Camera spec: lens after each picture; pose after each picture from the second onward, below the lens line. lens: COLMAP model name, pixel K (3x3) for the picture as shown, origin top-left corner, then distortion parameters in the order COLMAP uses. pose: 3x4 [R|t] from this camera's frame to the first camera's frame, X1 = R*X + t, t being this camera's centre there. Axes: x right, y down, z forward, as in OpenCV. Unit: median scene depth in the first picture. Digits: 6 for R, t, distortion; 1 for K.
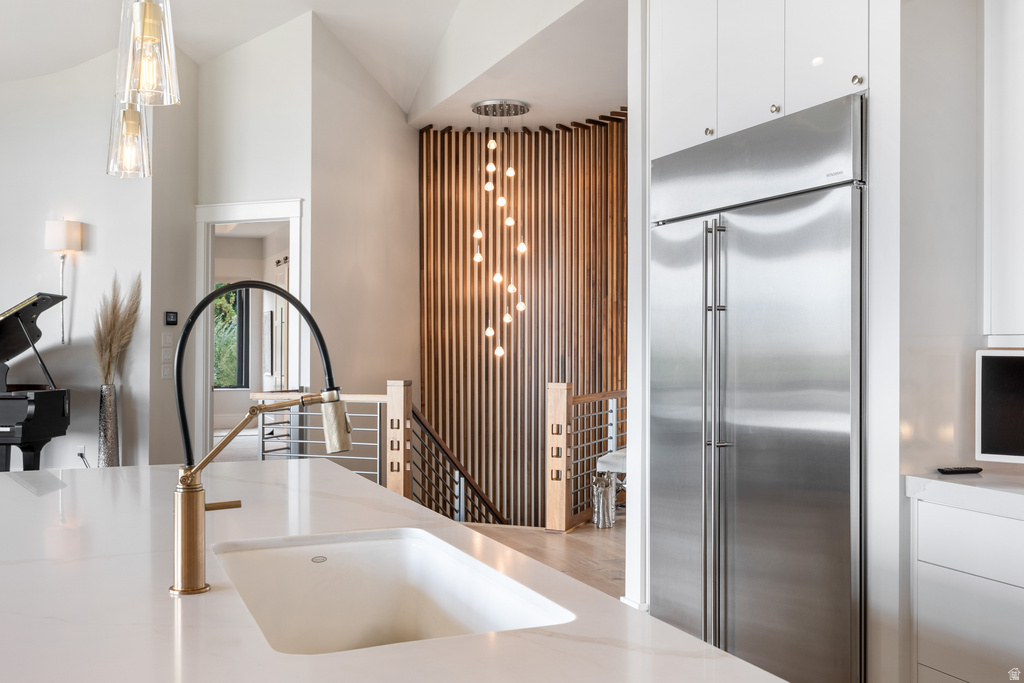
lens RADIAL K [[998.2, 0, 517.4], [0, 998.2, 331.9], [0, 0, 1]] dist [-0.020159, 0.000000]
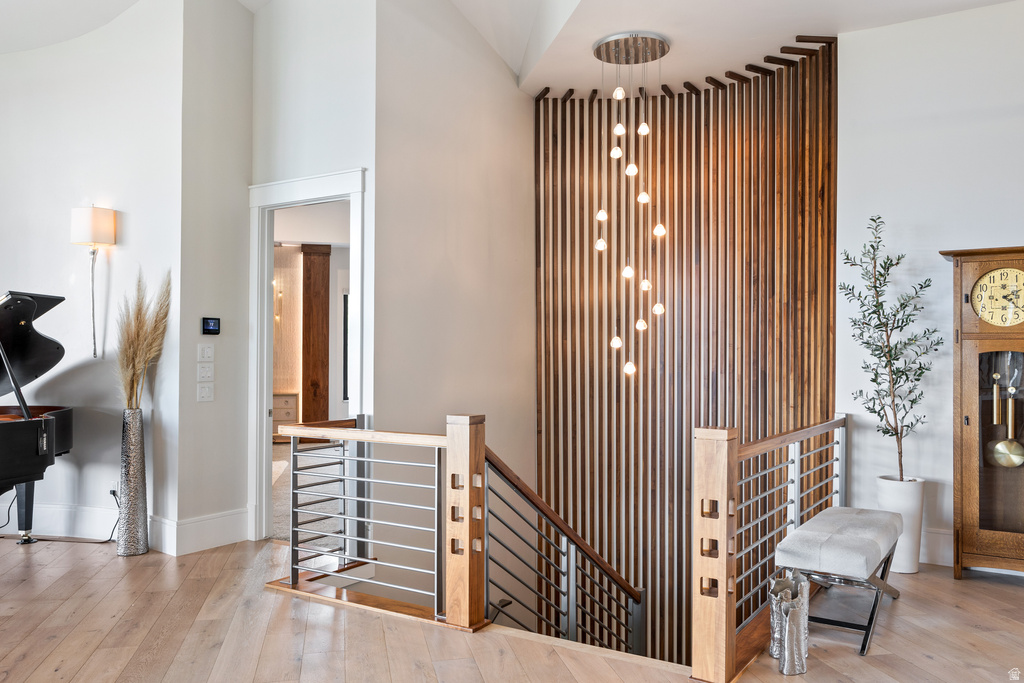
lens RADIAL K [[794.8, 0, 516.4], [0, 794.8, 349.0], [0, 0, 1]] dist [-0.004954, -0.006362]
pose [[0.981950, 0.000136, -0.189142, 0.012722], [0.000869, 0.999986, 0.005230, 0.001717], [0.189140, -0.005300, 0.981936, 0.418137]]
